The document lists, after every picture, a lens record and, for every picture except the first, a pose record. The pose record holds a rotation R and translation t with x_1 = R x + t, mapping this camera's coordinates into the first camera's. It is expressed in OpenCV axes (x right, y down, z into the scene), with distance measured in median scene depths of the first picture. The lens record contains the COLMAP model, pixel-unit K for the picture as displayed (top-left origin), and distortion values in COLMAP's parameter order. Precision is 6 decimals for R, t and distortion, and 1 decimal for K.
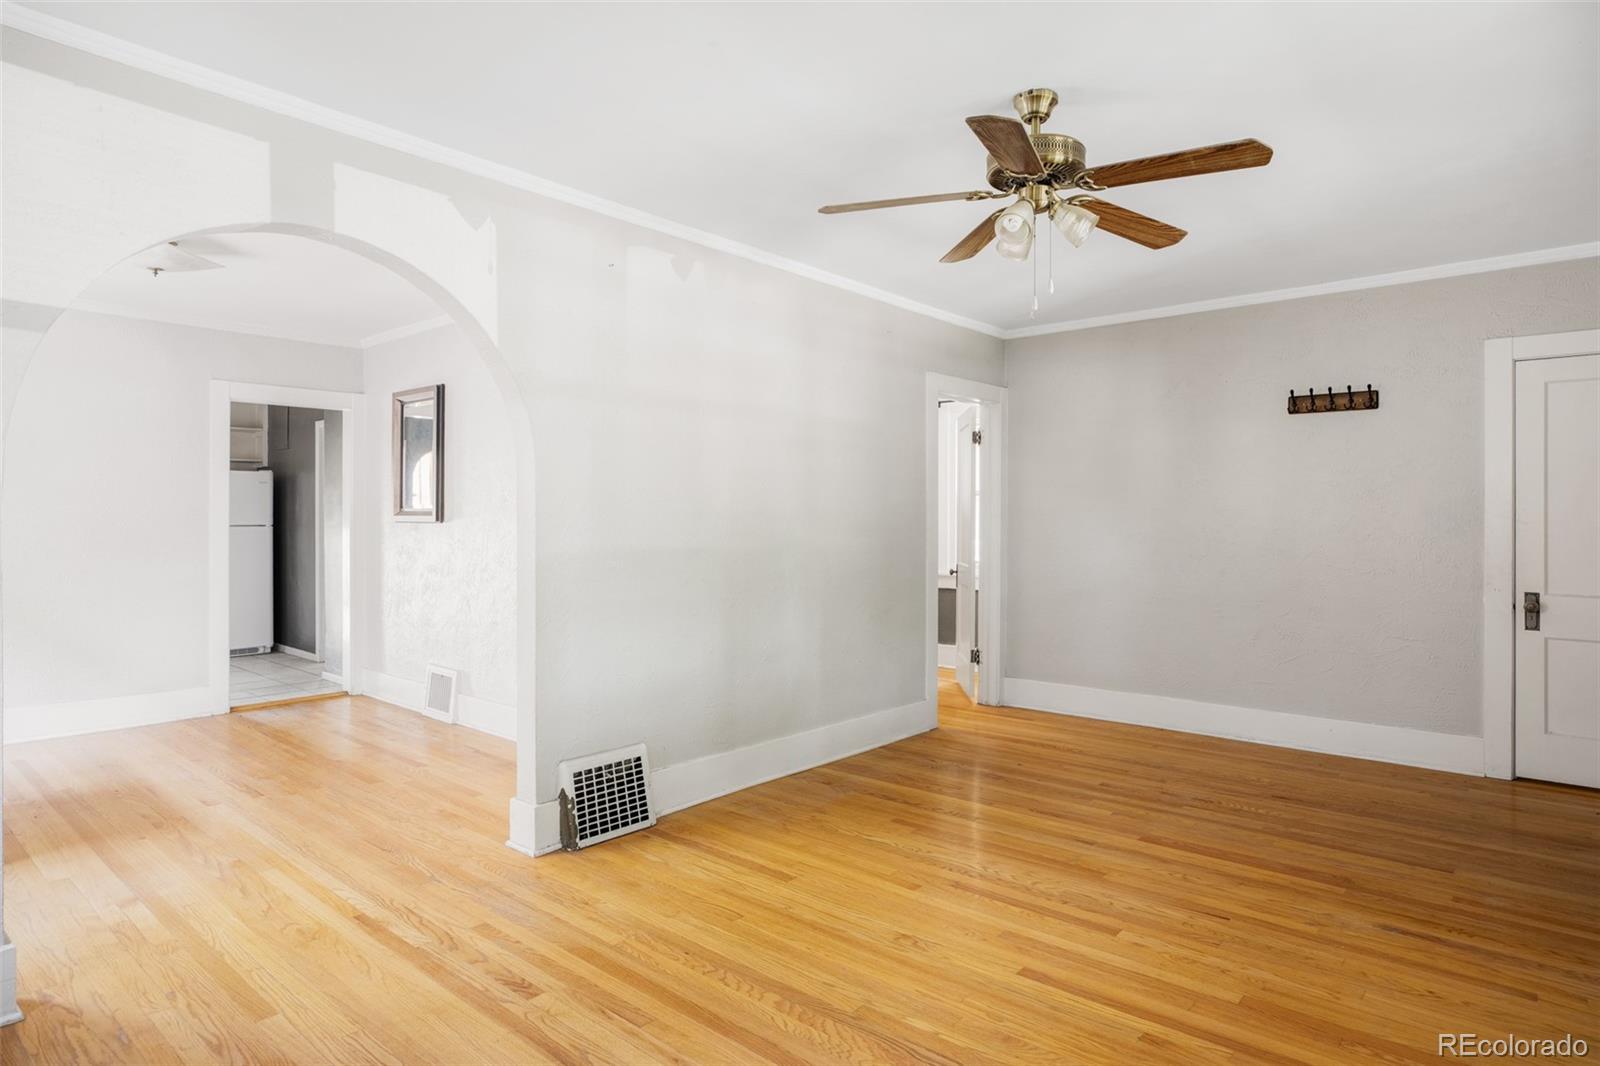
lens RADIAL K [[906.2, 0, 792.0], [0, 906.2, 524.6], [0, 0, 1]] dist [-0.024706, 0.013260]
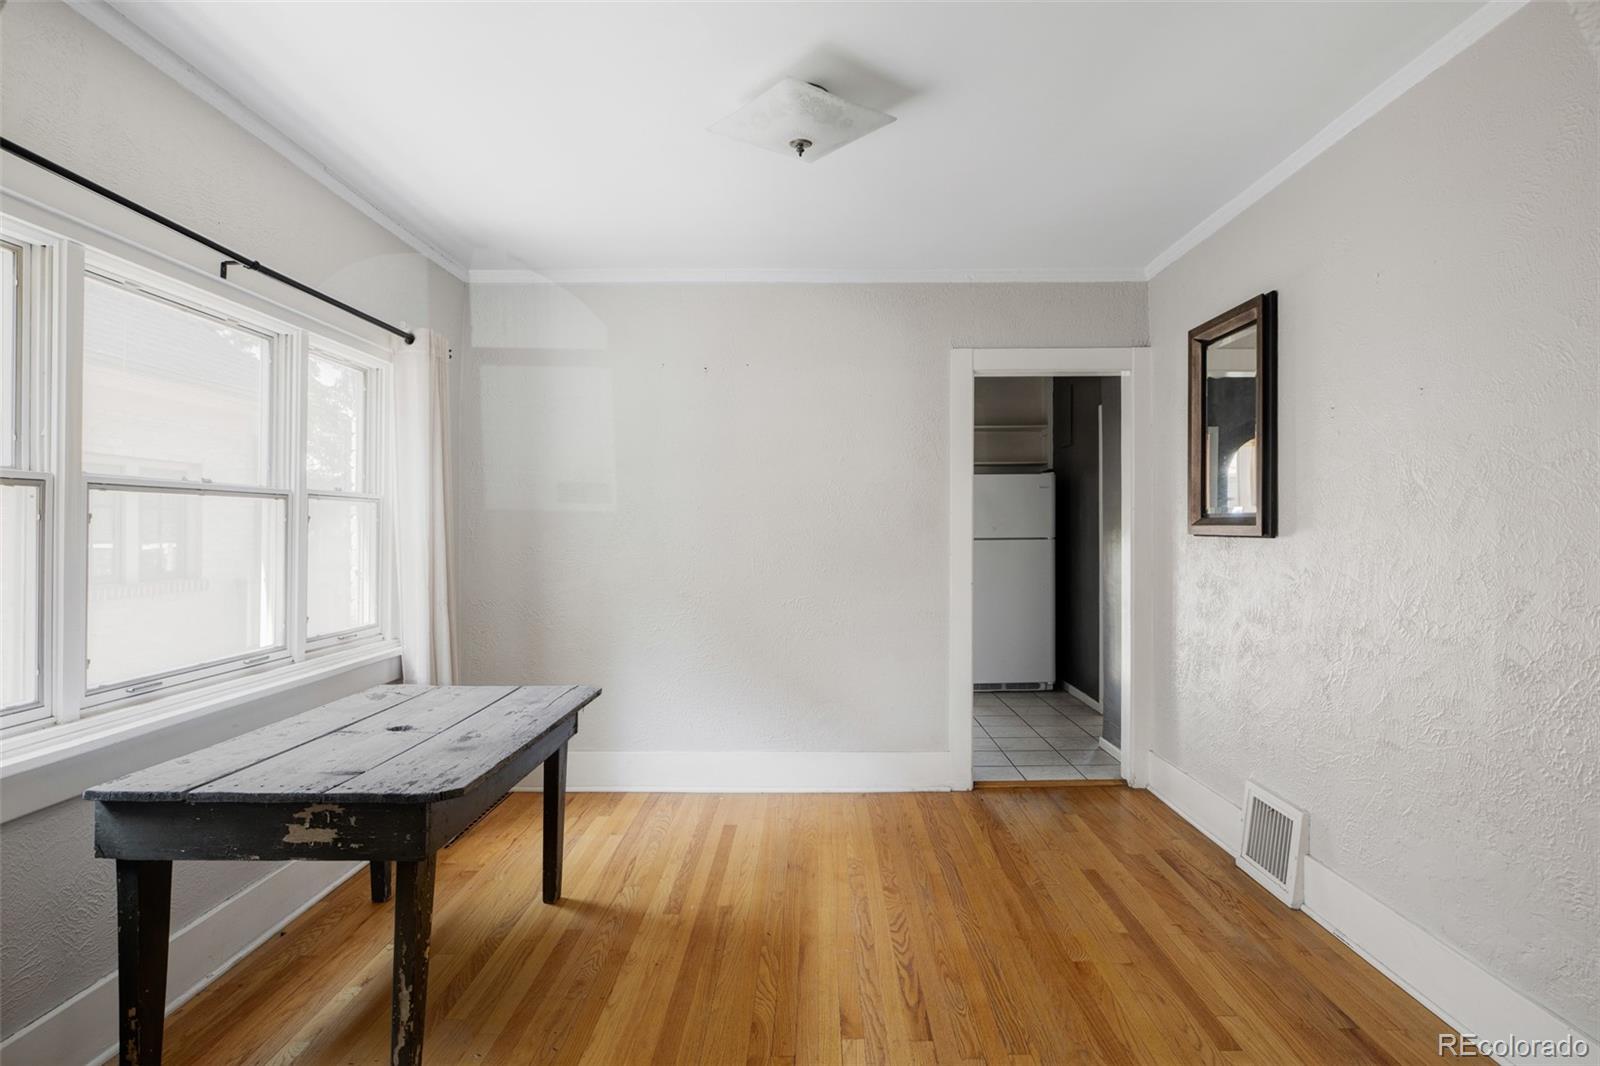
lens RADIAL K [[906.2, 0, 795.6], [0, 906.2, 533.7], [0, 0, 1]] dist [-0.024706, 0.013260]
pose [[0.660507, -0.001865, -0.750818, -0.147146], [0.001178, 0.999998, -0.001447, -0.003771], [0.750819, 0.000072, 0.660508, 0.366560]]
